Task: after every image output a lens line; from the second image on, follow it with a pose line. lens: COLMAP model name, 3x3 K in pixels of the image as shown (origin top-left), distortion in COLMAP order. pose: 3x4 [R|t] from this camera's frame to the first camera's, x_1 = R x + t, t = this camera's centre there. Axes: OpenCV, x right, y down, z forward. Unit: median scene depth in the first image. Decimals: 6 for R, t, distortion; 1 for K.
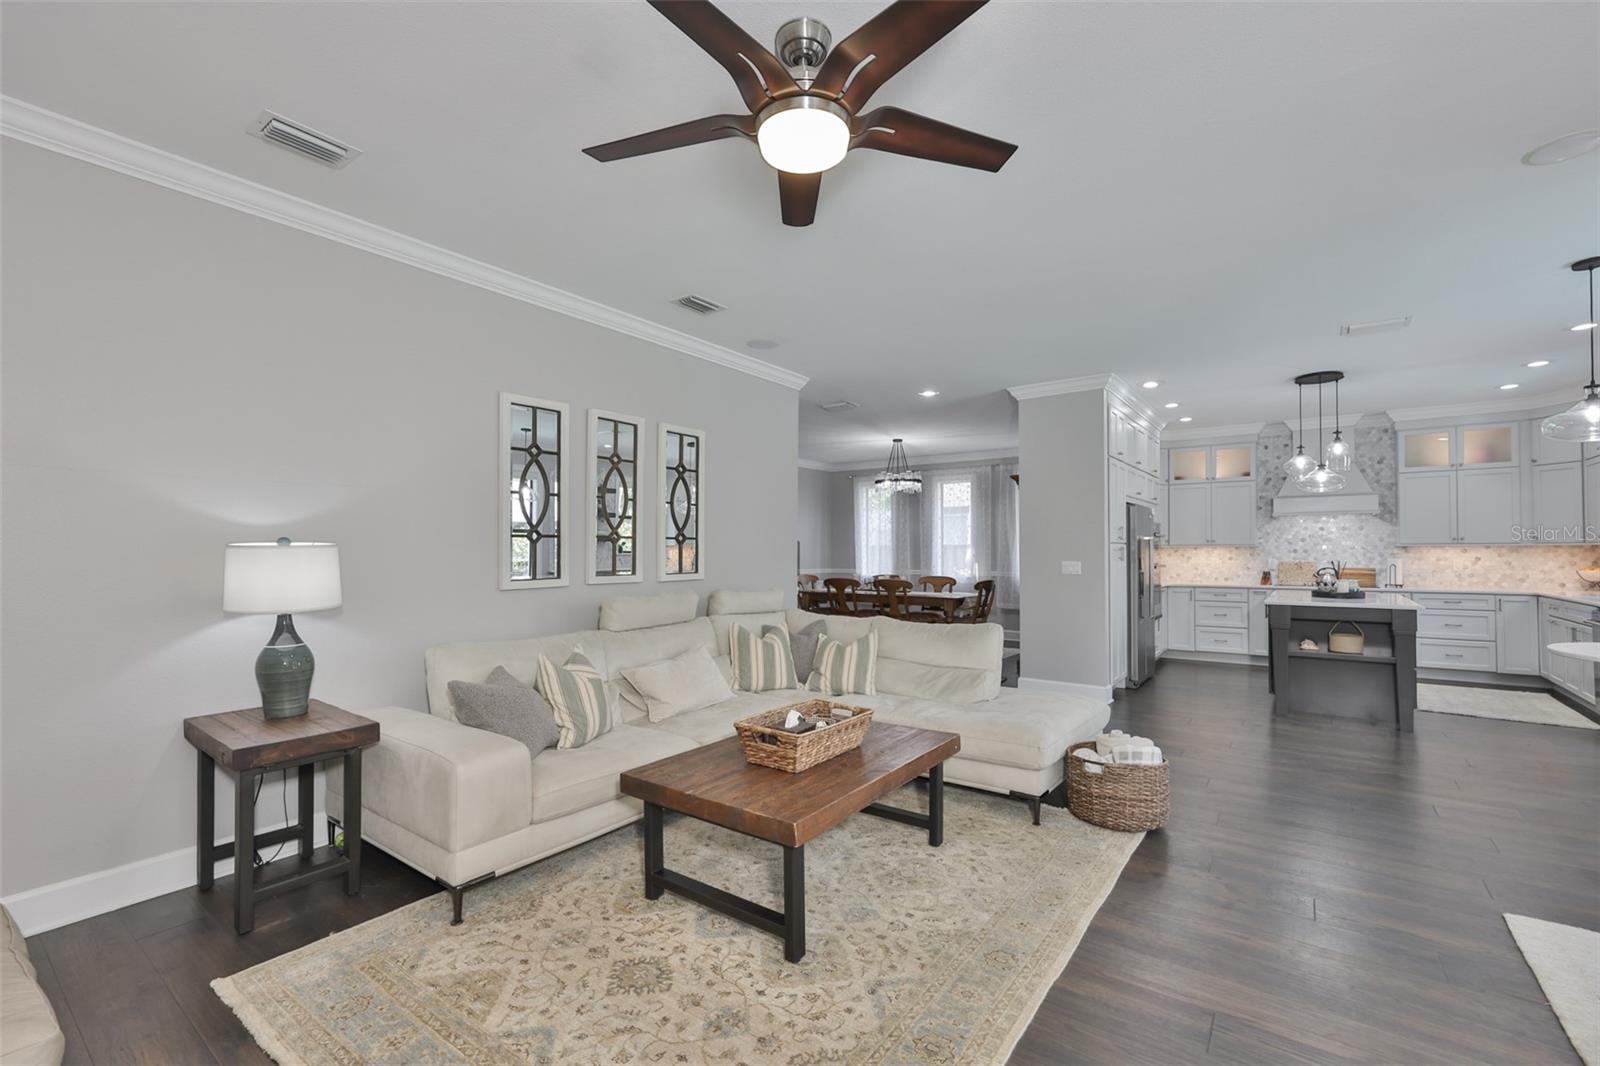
lens RADIAL K [[692.9, 0, 803.9], [0, 692.9, 544.4], [0, 0, 1]] dist [-0.000727, -0.001357]
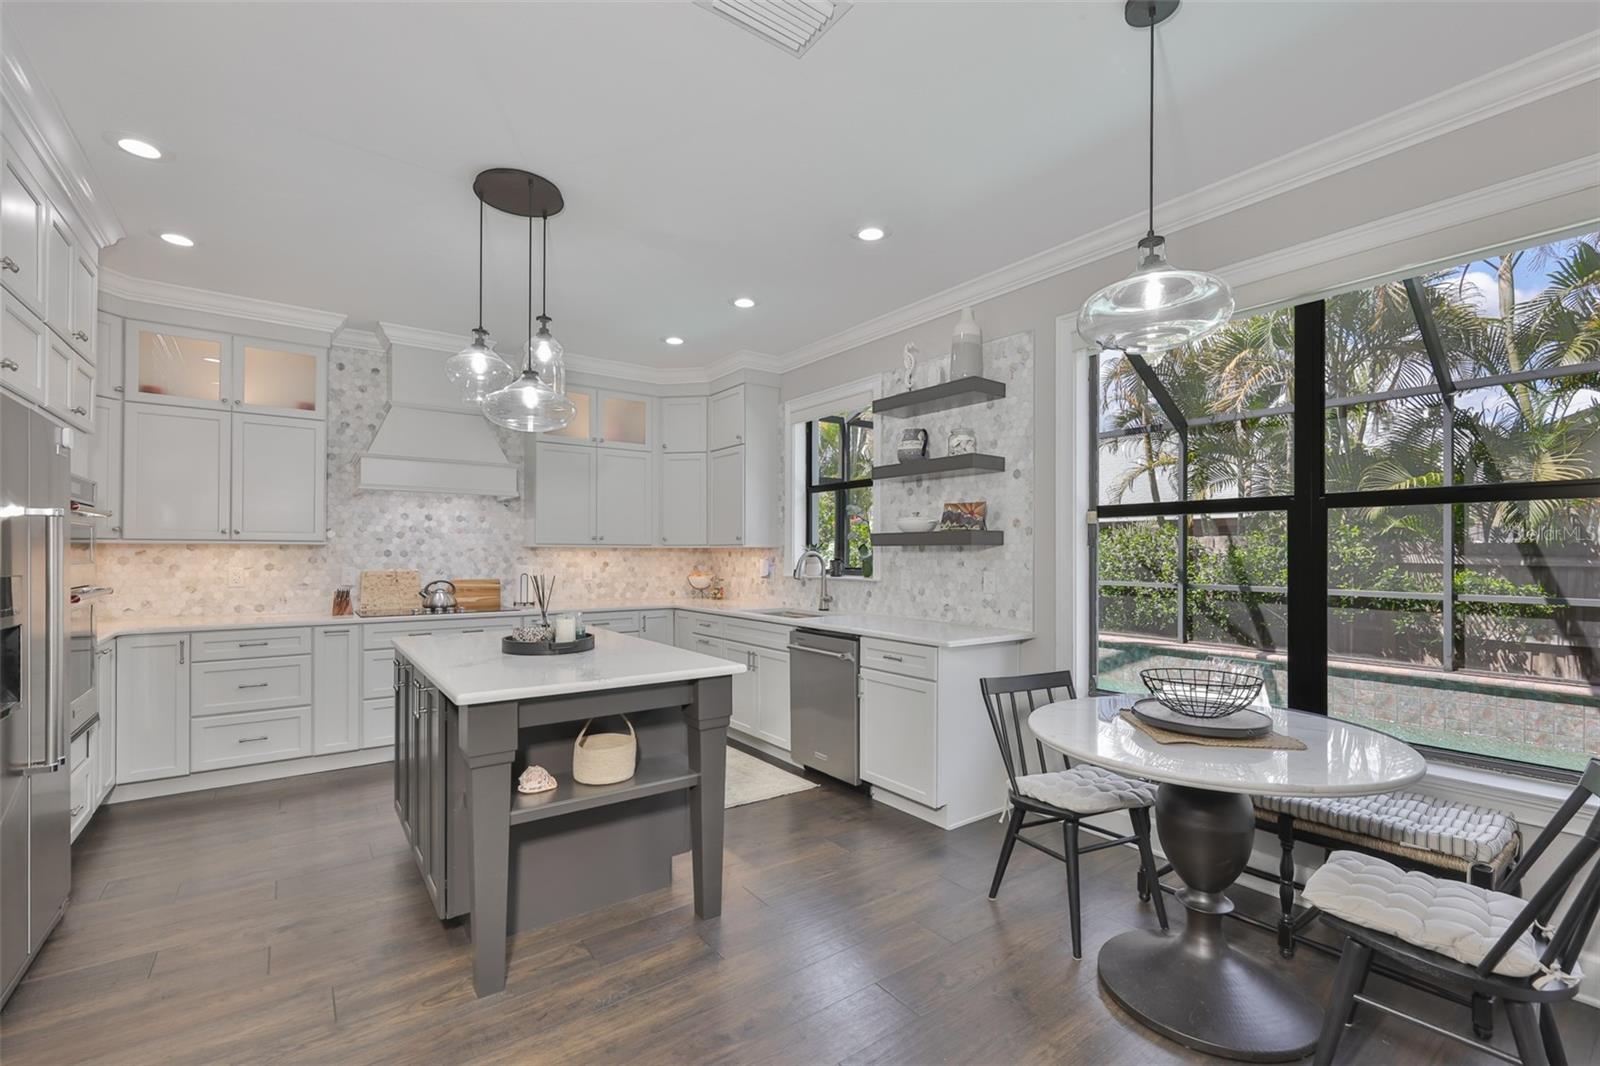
lens RADIAL K [[692.9, 0, 804.4], [0, 692.9, 547.6], [0, 0, 1]] dist [-0.000727, -0.001357]
pose [[0.299503, 0.010453, 0.954038, 0.263496], [-0.014104, 0.999879, -0.006527, 0.003557], [-0.953991, -0.011501, 0.299614, 0.502857]]
